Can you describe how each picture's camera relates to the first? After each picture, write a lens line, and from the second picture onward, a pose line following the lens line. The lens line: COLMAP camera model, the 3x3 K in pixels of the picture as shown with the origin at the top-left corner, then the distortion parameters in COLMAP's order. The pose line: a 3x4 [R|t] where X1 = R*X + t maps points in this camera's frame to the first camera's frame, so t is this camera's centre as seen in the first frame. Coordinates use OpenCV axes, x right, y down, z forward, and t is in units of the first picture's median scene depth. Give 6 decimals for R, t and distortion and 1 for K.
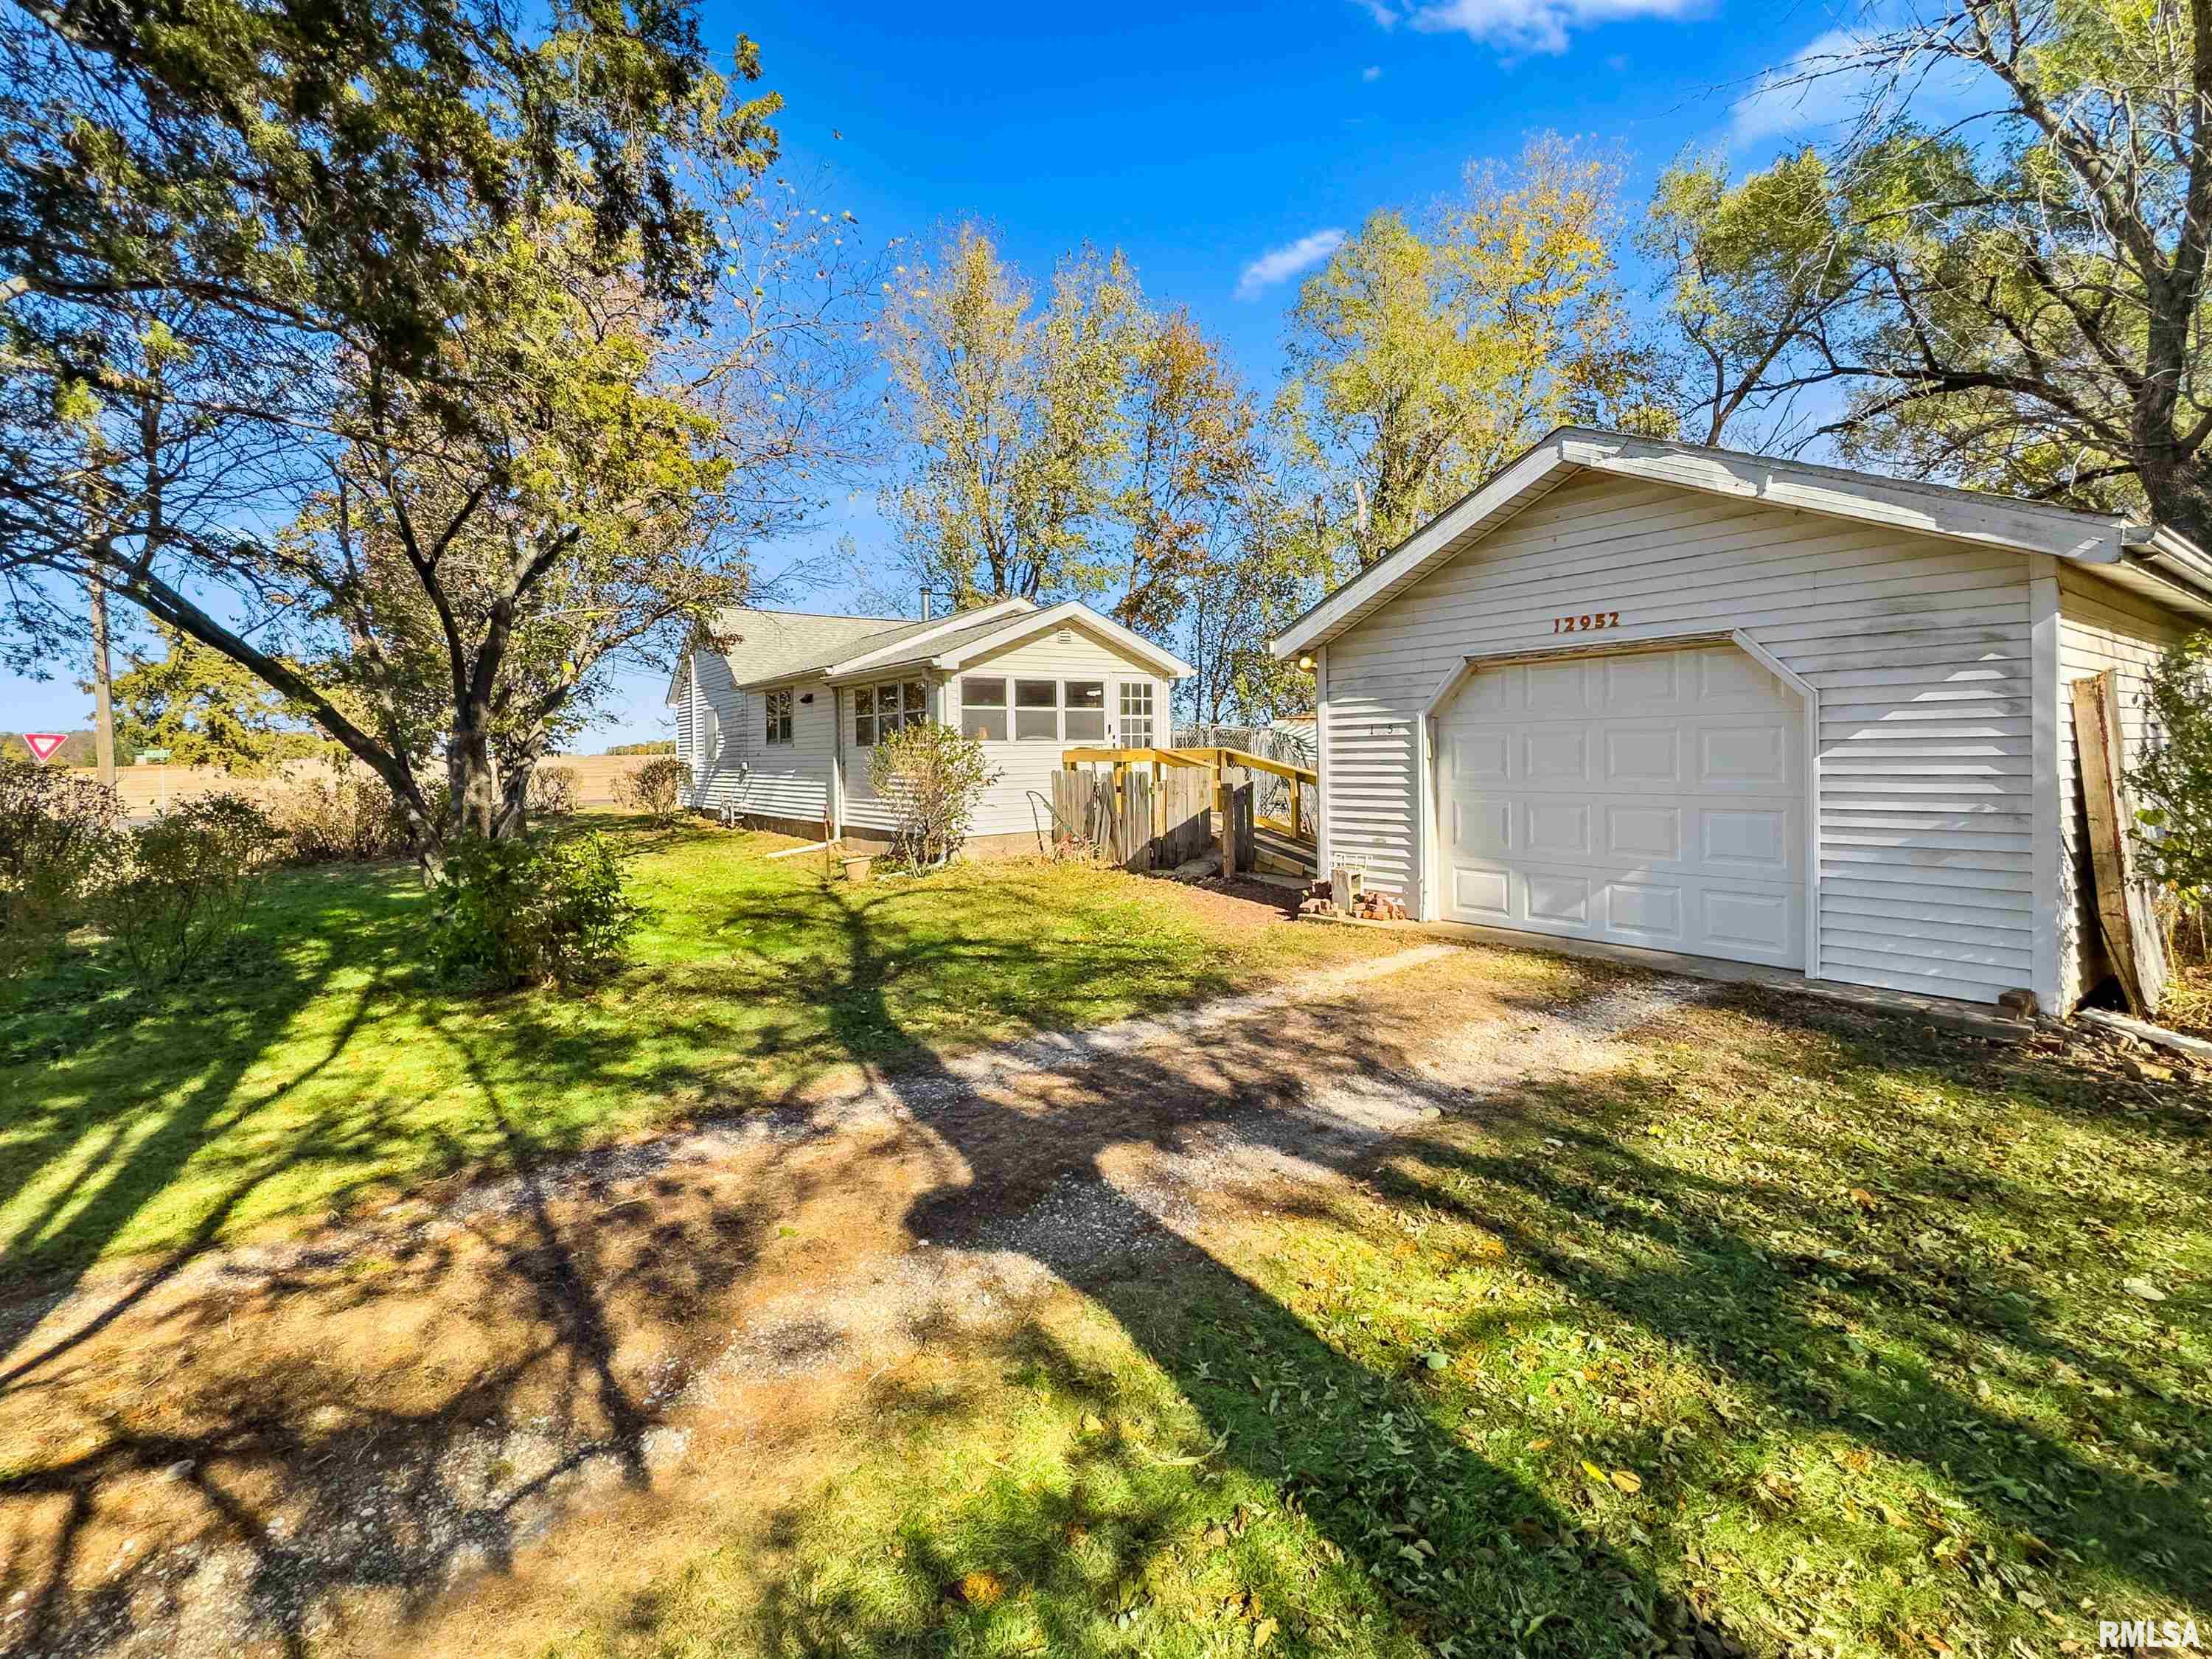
lens RADIAL K [[975.0, 0, 1106.0], [0, 975.0, 829.5], [0, 0, 1]] dist [-0.000974, -0.000082]
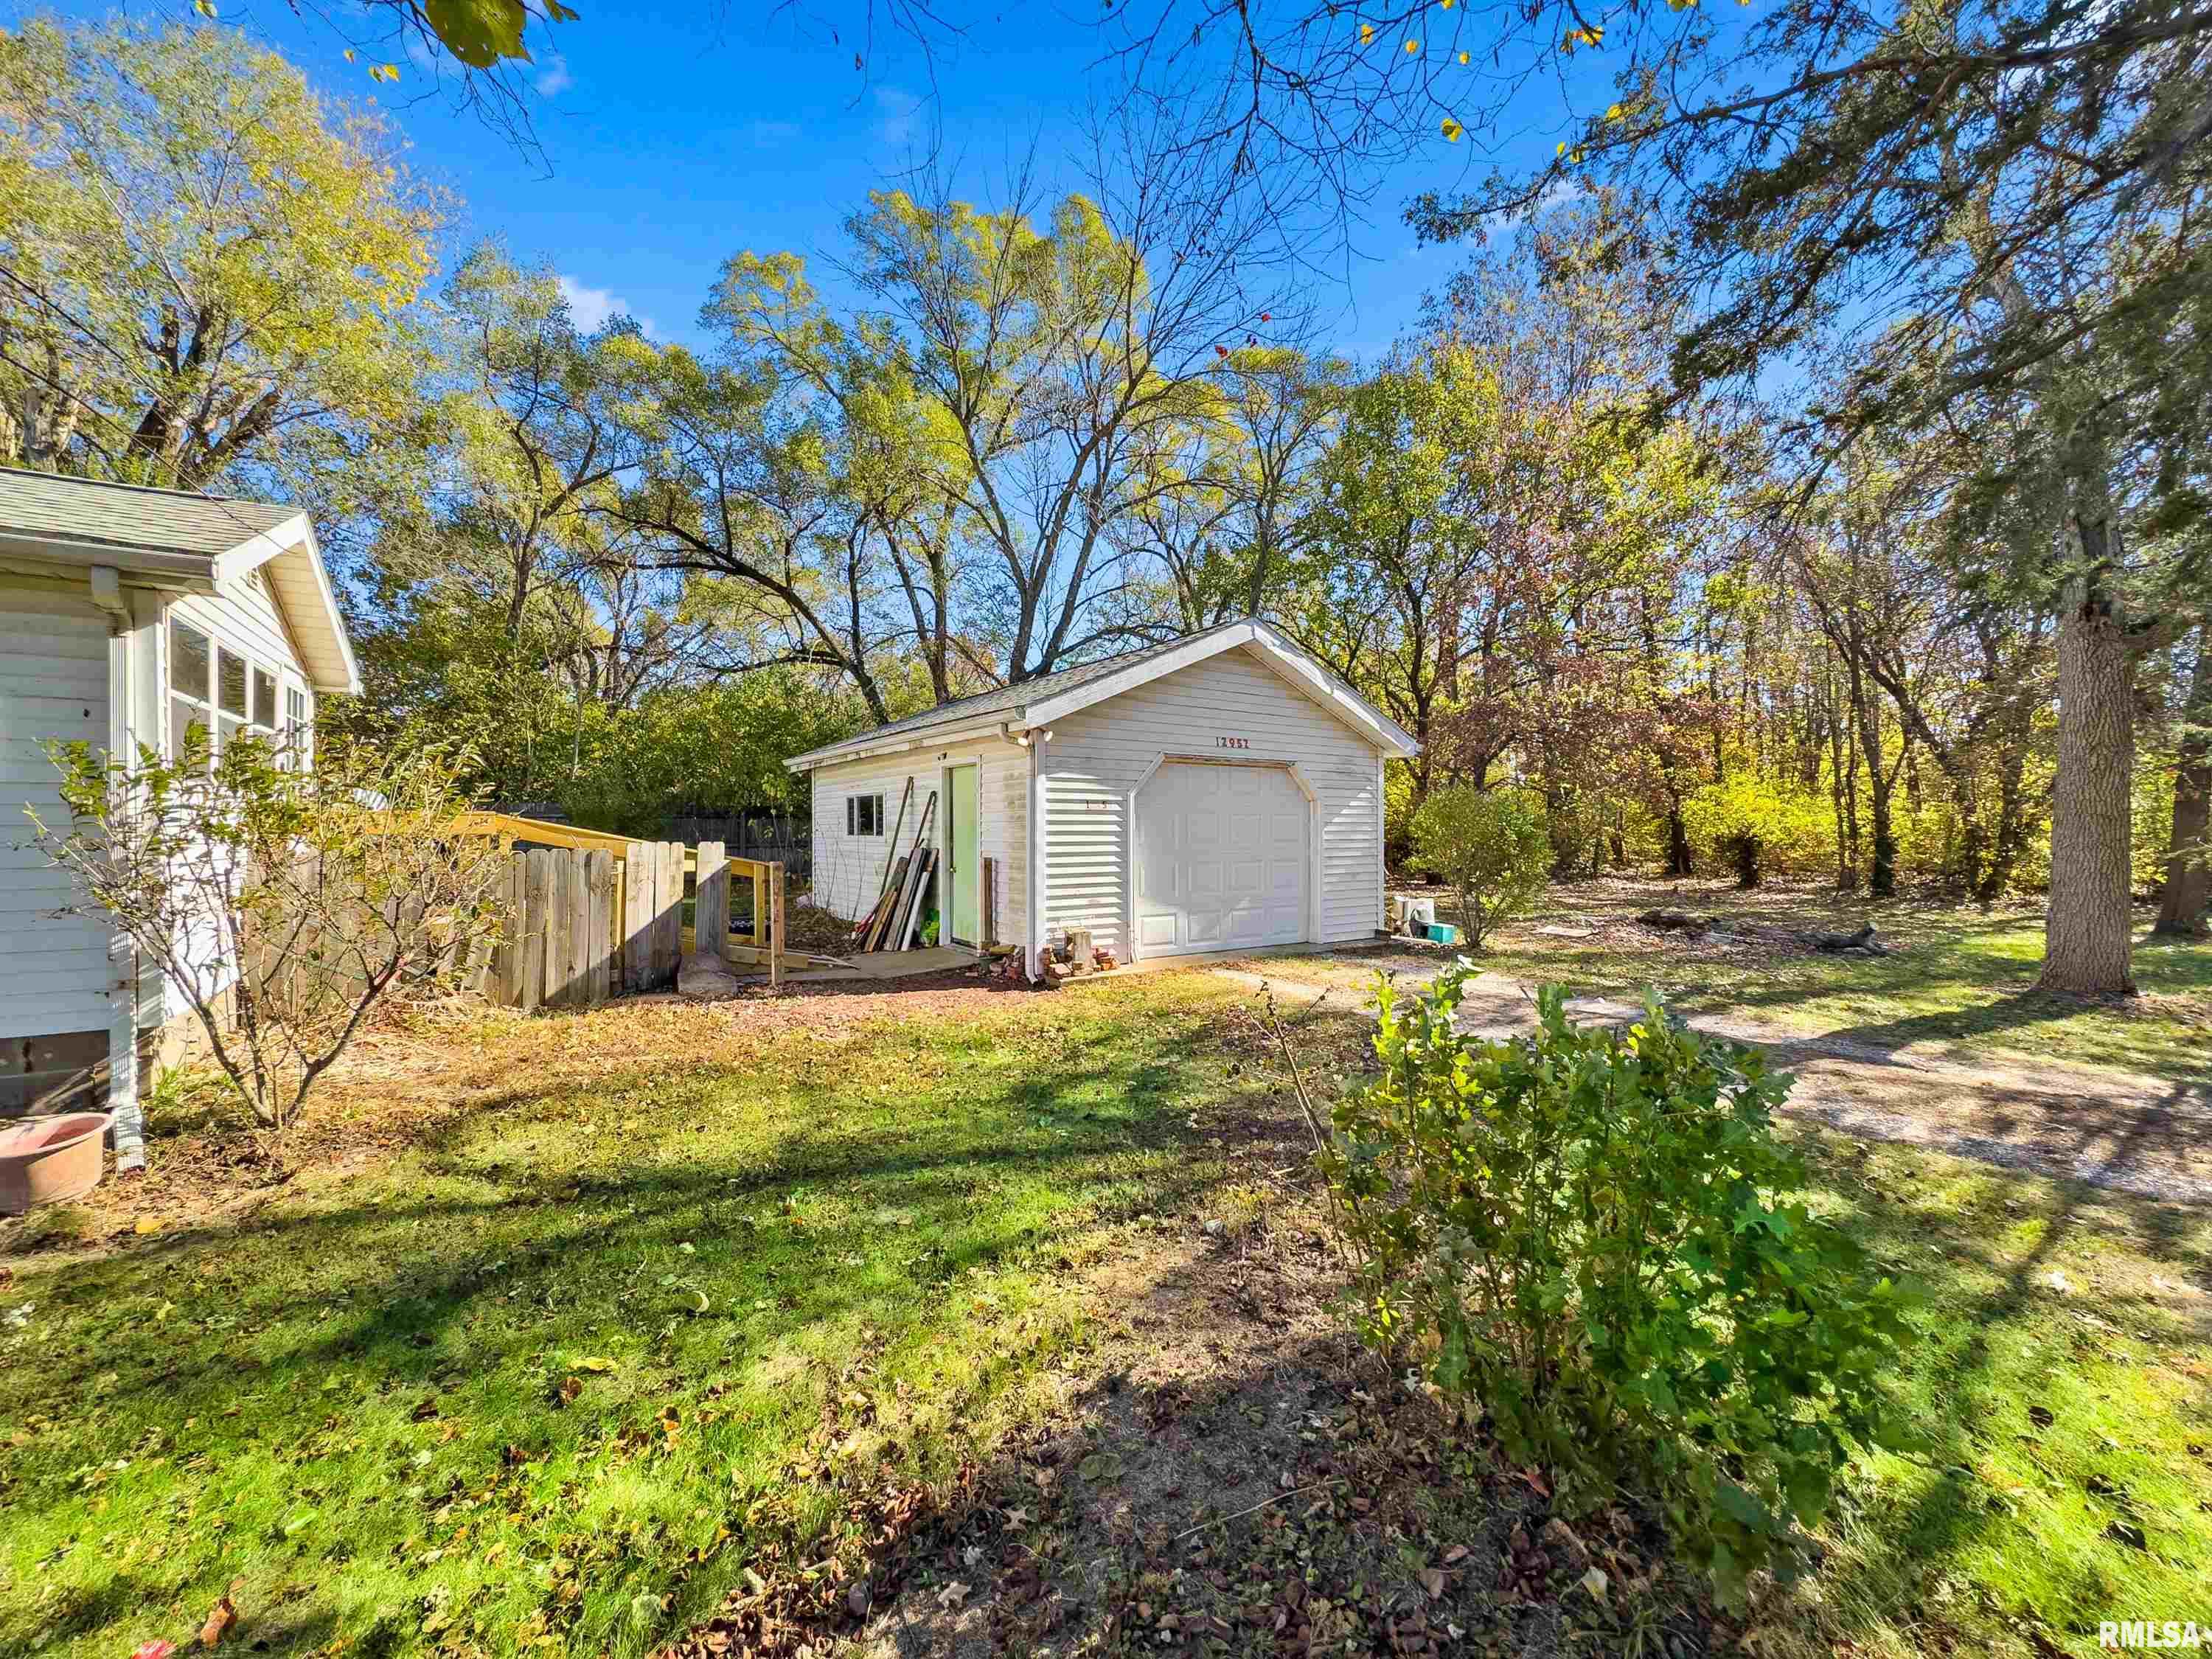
lens RADIAL K [[895.0, 0, 1106.0], [0, 895.0, 829.5], [0, 0, 1]] dist [-0.000335, 0.000116]
pose [[0.084655, 0.032918, 0.995866, -0.909043], [0.082622, 0.995780, -0.039938, -0.035870], [-0.992979, 0.085662, 0.081578, 1.074625]]
